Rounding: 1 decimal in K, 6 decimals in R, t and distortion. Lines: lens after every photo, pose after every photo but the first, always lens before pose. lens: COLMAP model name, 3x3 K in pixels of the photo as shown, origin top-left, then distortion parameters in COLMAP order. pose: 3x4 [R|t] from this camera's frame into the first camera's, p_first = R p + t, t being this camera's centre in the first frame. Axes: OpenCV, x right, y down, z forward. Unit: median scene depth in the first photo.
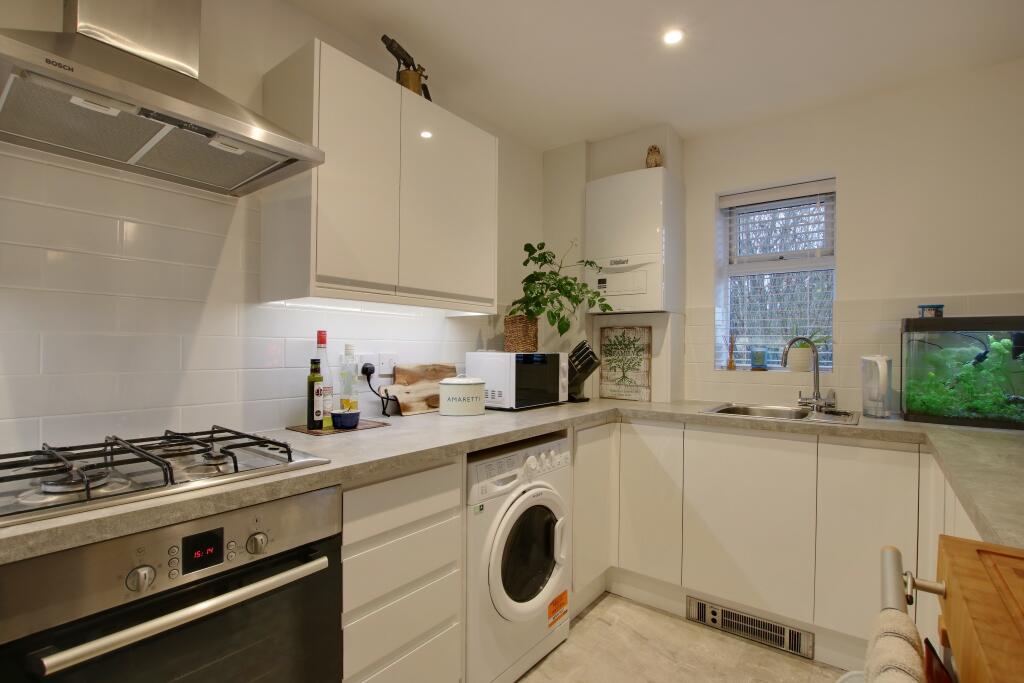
lens RADIAL K [[478.5, 0, 516.0], [0, 478.5, 345.2], [0, 0, 1]] dist [-0.027830, -0.000483]
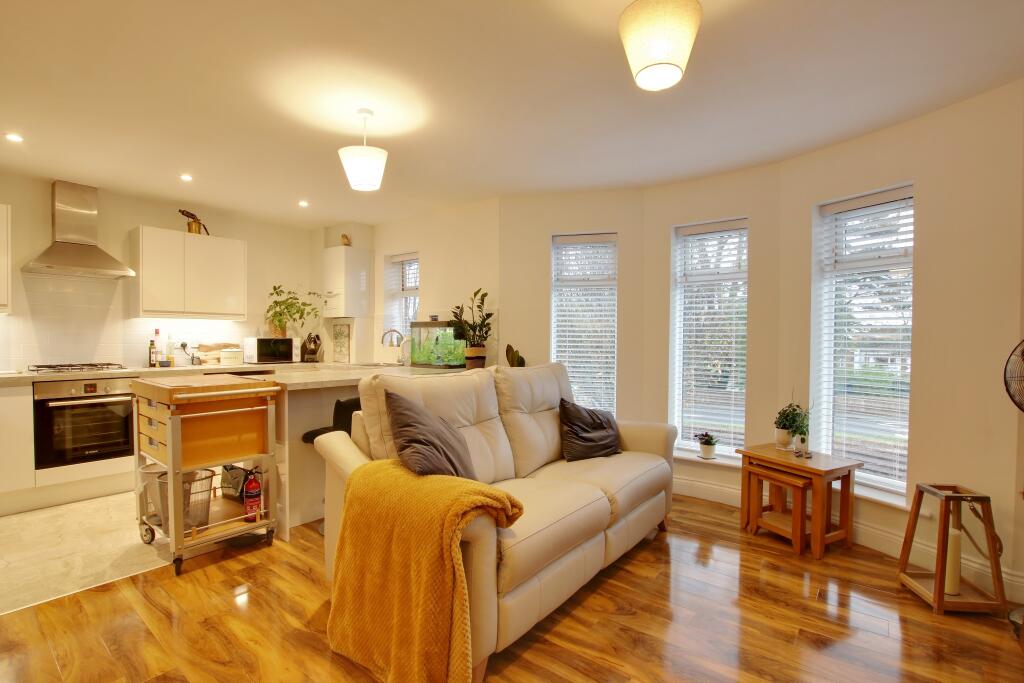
lens RADIAL K [[478.5, 0, 516.0], [0, 478.5, 345.2], [0, 0, 1]] dist [-0.027830, -0.000483]
pose [[0.999990, -0.003019, -0.003410, 1.292469], [0.003097, 0.999733, 0.022887, 0.003721], [0.003340, -0.022897, 0.999732, -1.279283]]
